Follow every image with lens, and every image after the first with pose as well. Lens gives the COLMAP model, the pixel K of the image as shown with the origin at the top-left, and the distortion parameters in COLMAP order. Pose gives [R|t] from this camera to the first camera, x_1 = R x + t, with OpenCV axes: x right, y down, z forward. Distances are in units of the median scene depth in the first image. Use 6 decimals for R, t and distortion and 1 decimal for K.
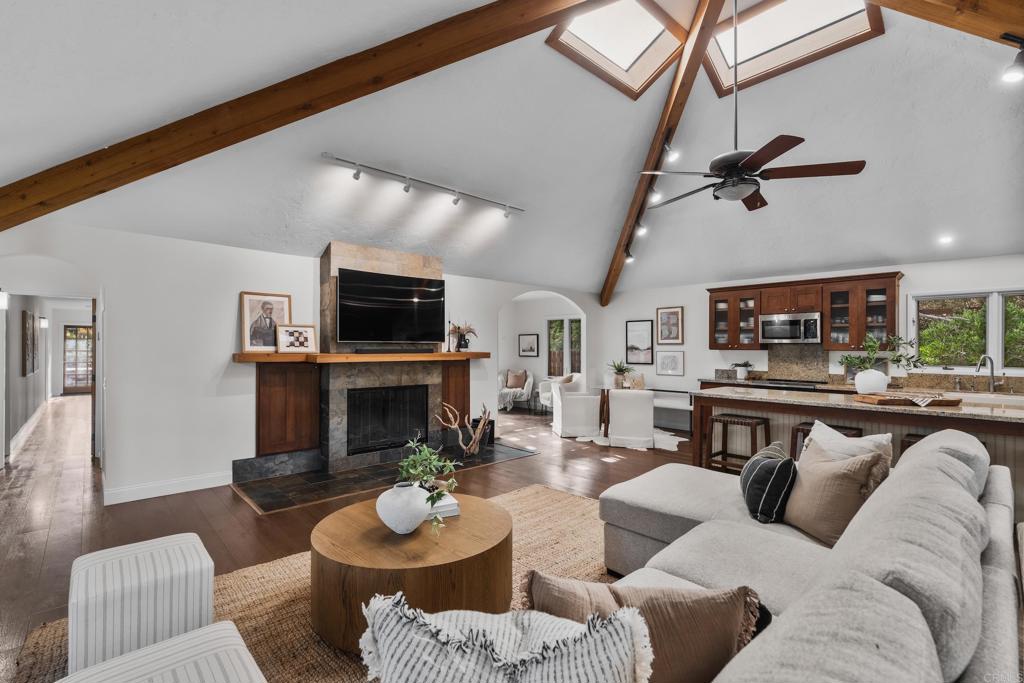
lens RADIAL K [[466.7, 0, 516.6], [0, 466.7, 343.1], [0, 0, 1]] dist [0.000313, -0.000361]
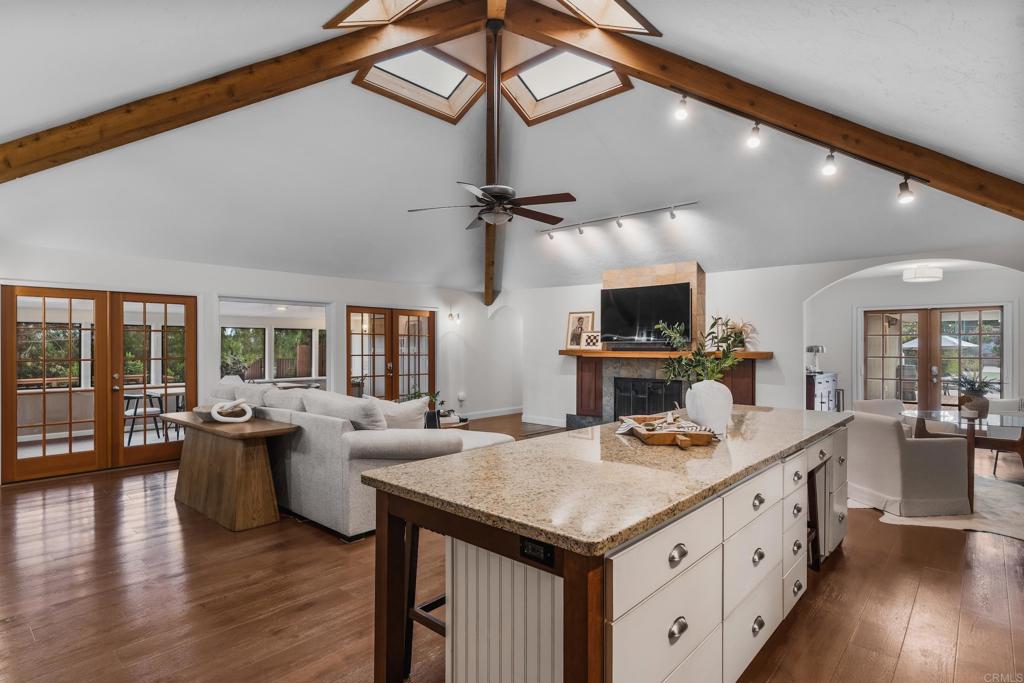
lens RADIAL K [[524.7, 0, 512.4], [0, 524.7, 345.6], [0, 0, 1]] dist [-0.001213, -0.000105]
pose [[0.092939, -0.005018, -0.995659, 0.869727], [0.006439, 0.999969, -0.004439, 0.009525], [0.995651, -0.005998, 0.092969, 0.437927]]
